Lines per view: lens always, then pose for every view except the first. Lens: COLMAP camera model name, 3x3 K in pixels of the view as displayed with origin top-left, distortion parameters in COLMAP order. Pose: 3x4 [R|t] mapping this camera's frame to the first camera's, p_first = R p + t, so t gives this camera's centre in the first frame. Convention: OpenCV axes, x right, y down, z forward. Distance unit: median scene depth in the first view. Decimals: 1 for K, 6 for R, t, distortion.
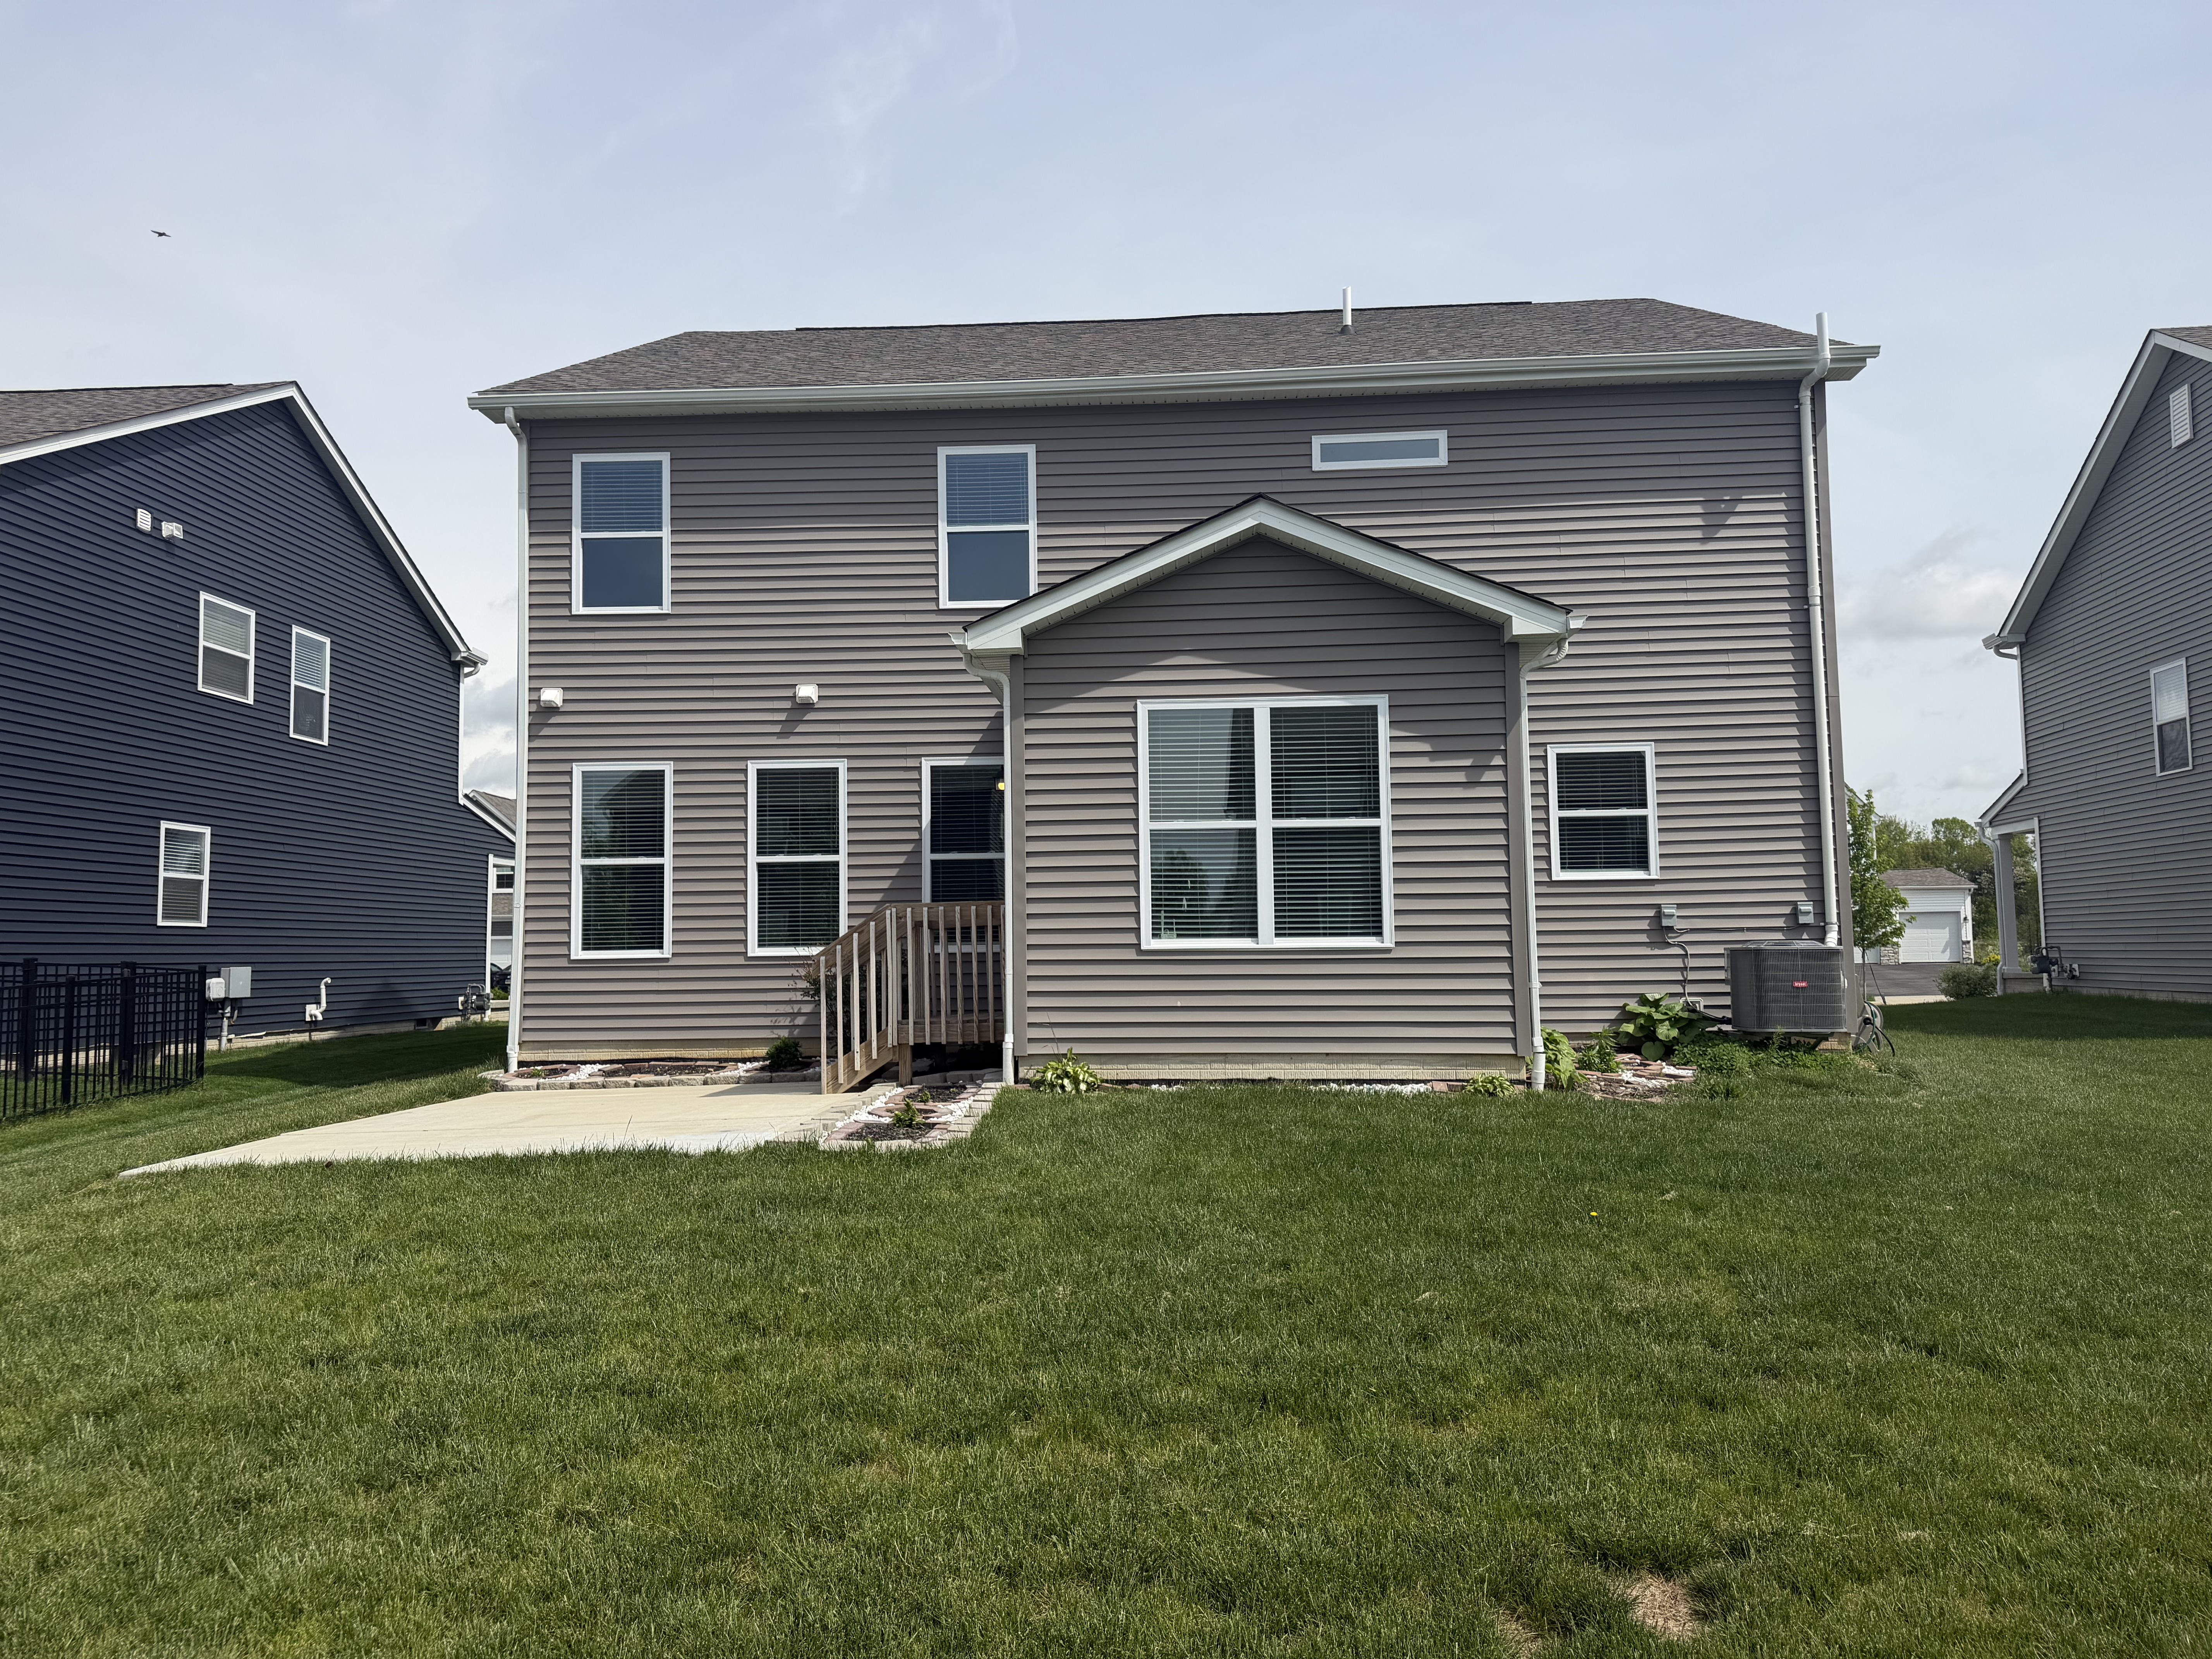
lens RADIAL K [[1531.5, 0, 1110.9], [0, 1531.5, 838.0], [0, 0, 1]] dist [0.189440, -0.394690]
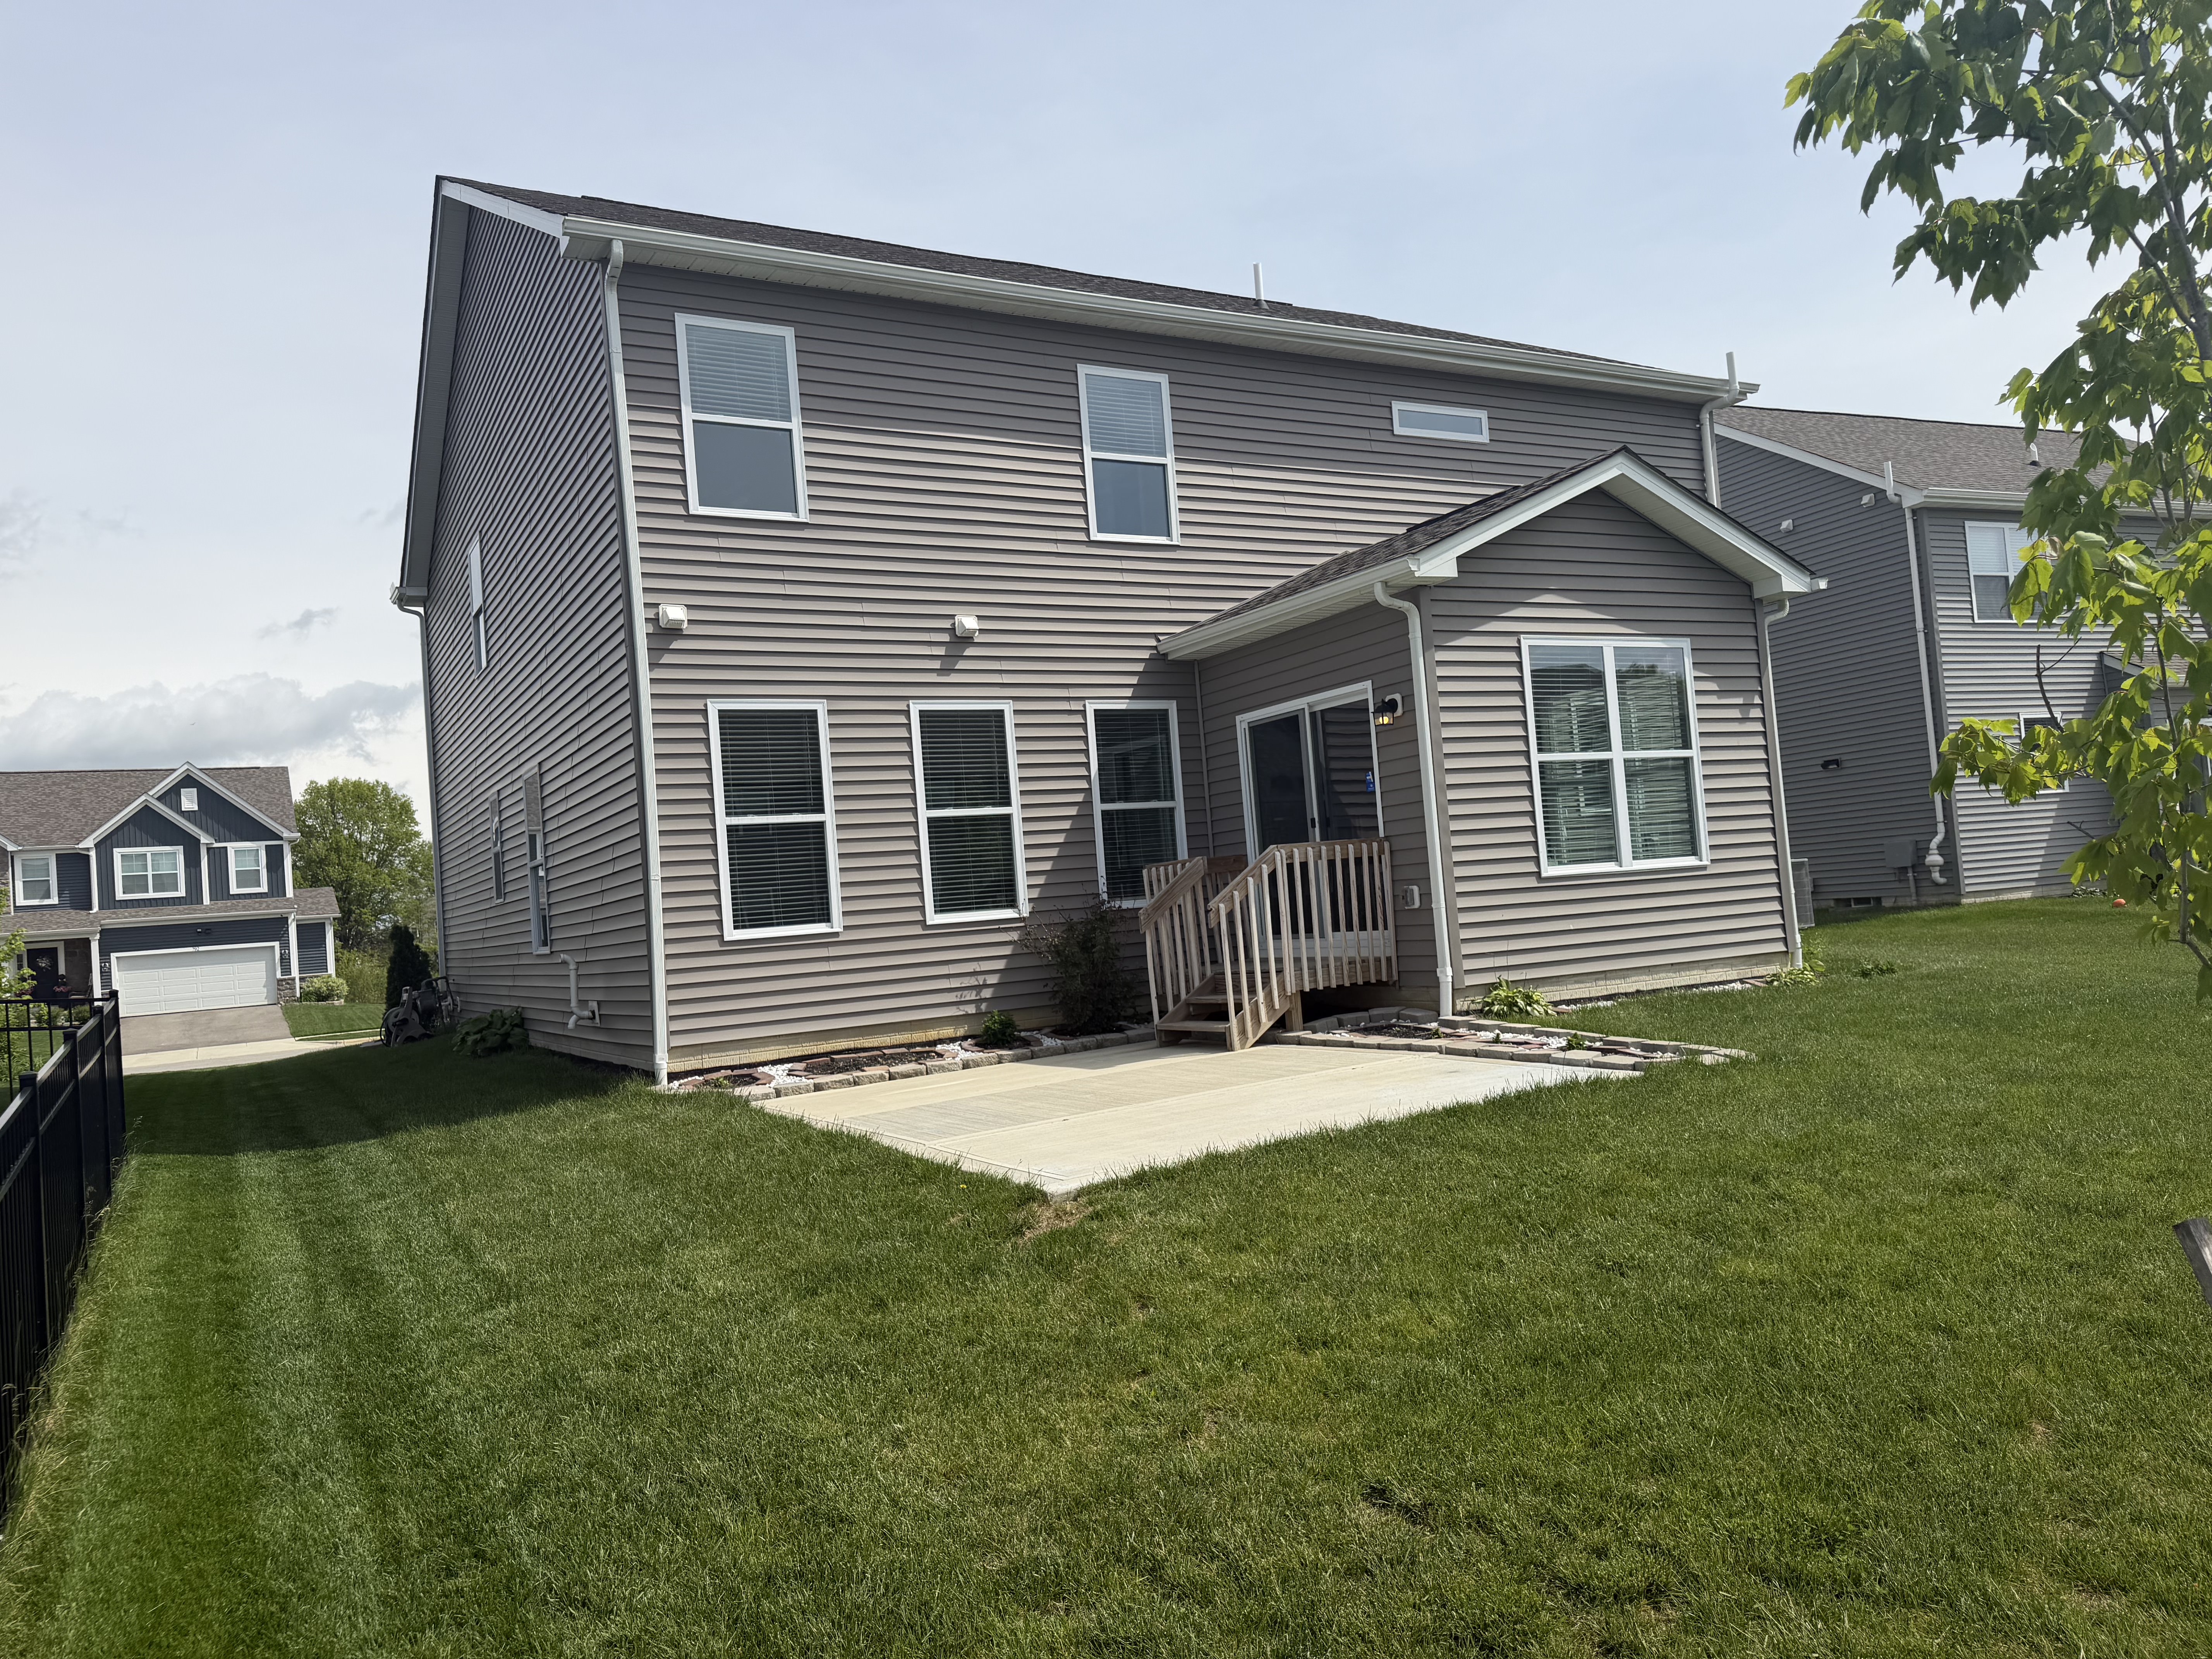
lens RADIAL K [[1531.5, 0, 1110.9], [0, 1531.5, 838.0], [0, 0, 1]] dist [0.189440, -0.394690]
pose [[0.846496, -0.027256, 0.531697, -0.604095], [0.027594, 0.999592, 0.007310, 0.024140], [-0.531680, 0.008484, 0.846903, 0.211082]]
